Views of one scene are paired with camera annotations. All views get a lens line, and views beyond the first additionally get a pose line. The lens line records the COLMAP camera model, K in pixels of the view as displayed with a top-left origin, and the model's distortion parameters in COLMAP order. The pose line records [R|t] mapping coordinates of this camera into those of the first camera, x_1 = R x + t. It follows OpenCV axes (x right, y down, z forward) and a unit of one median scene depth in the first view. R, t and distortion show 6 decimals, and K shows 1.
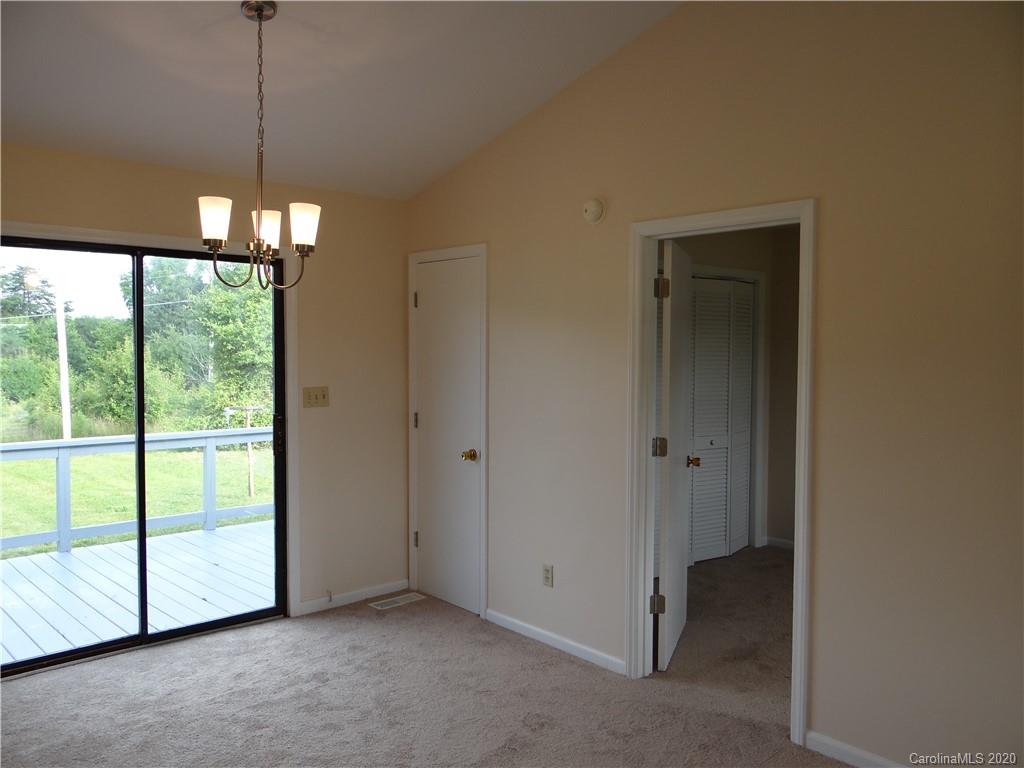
lens RADIAL K [[812.9, 0, 512.2], [0, 812.9, 389.2], [0, 0, 1]] dist [0.002427, -0.031547]
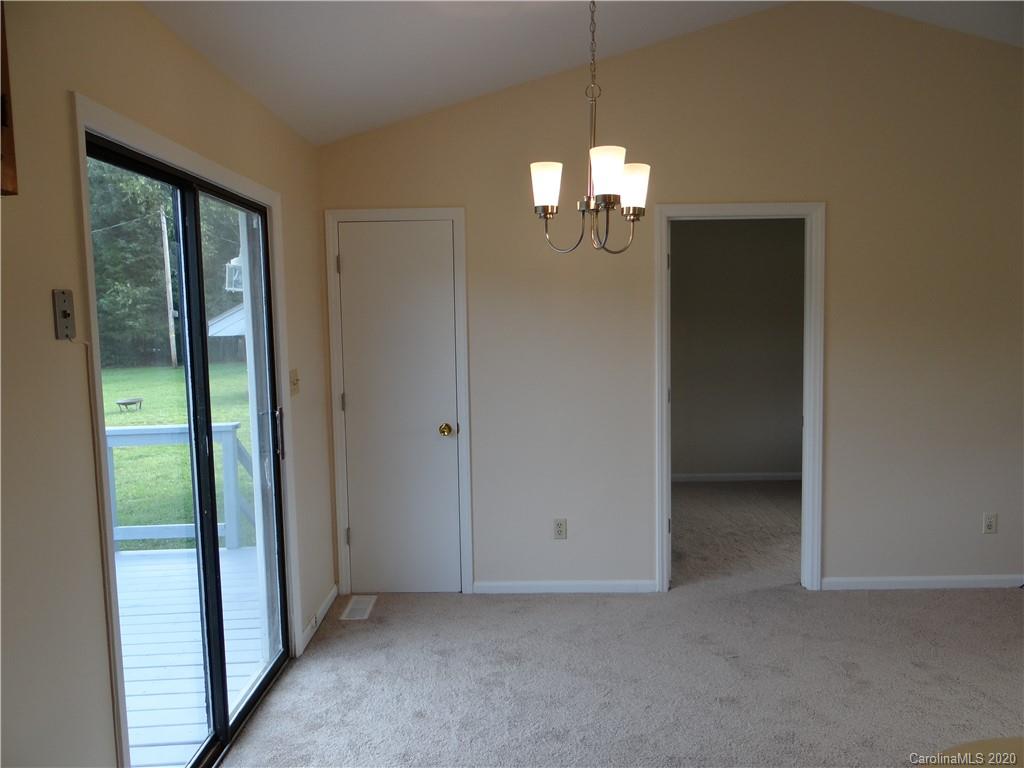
lens RADIAL K [[812.9, 0, 512.2], [0, 812.9, 380.9], [0, 0, 1]] dist [0.002427, -0.031547]
pose [[0.670612, -0.077087, 0.737792, -0.768700], [0.058818, 0.996980, 0.050705, -0.021213], [-0.739472, 0.009392, 0.673121, 0.331092]]
